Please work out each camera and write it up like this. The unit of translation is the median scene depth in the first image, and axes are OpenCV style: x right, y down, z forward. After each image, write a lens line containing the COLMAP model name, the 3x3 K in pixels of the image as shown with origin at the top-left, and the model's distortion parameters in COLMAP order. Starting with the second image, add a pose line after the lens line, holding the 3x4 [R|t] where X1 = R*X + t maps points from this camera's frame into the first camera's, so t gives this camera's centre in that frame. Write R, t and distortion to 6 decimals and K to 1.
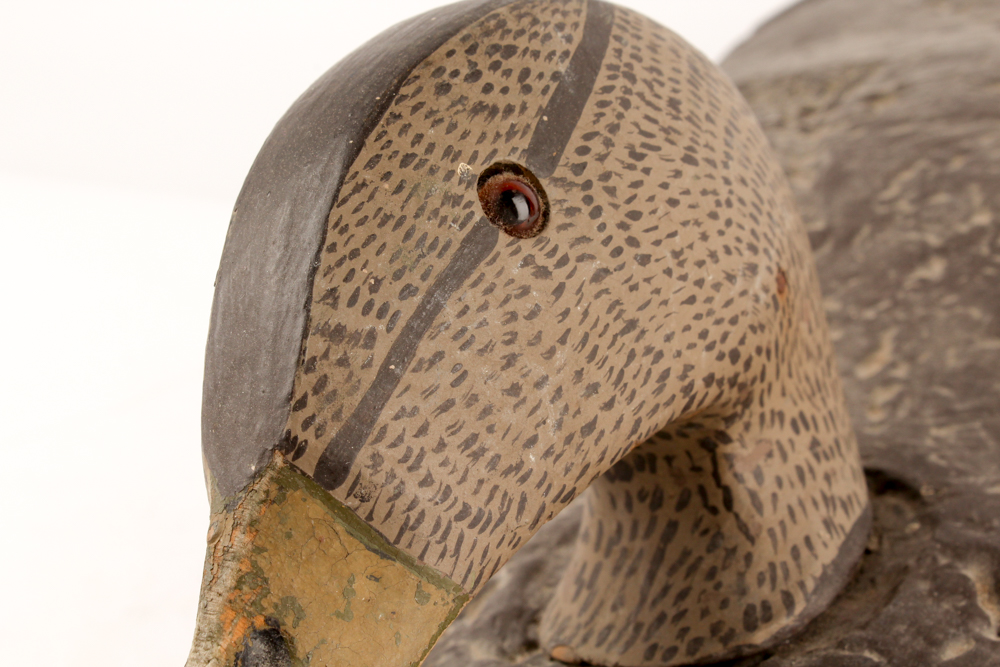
lens RADIAL K [[1953.5, 0, 500.0], [0, 1953.5, 333.5], [0, 0, 1]] dist [0.015333, 0.154529]
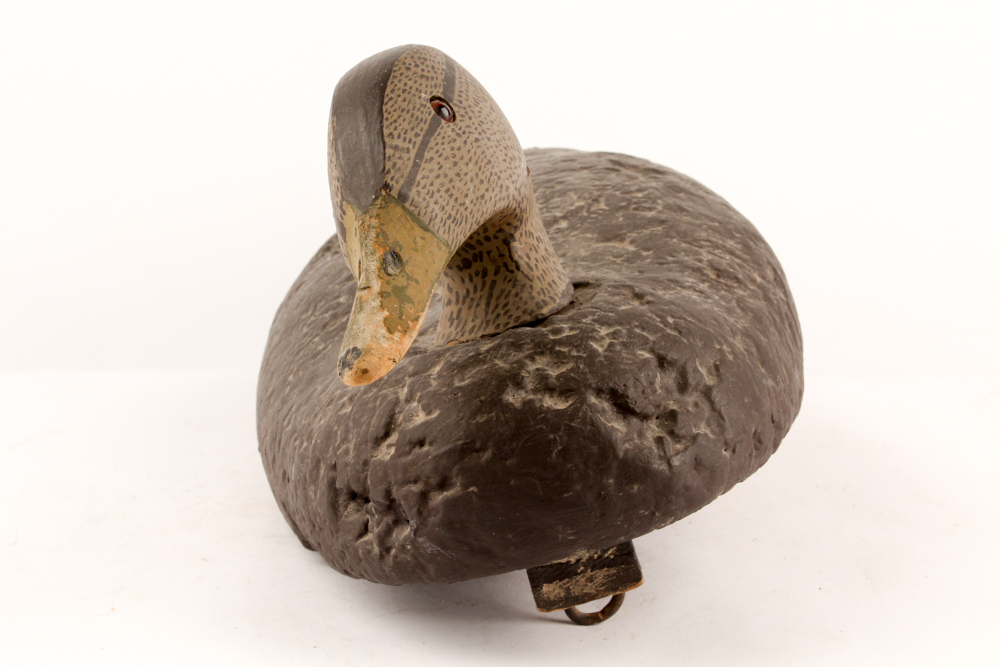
lens RADIAL K [[2174.9, 0, 500.0], [0, 2174.9, 333.5], [0, 0, 1]] dist [0.028234, 0.001182]
pose [[0.950457, -0.065466, 0.303885, -0.793239], [0.131049, 0.970841, -0.200734, 0.783711], [-0.281882, 0.230613, 0.931322, -1.551119]]
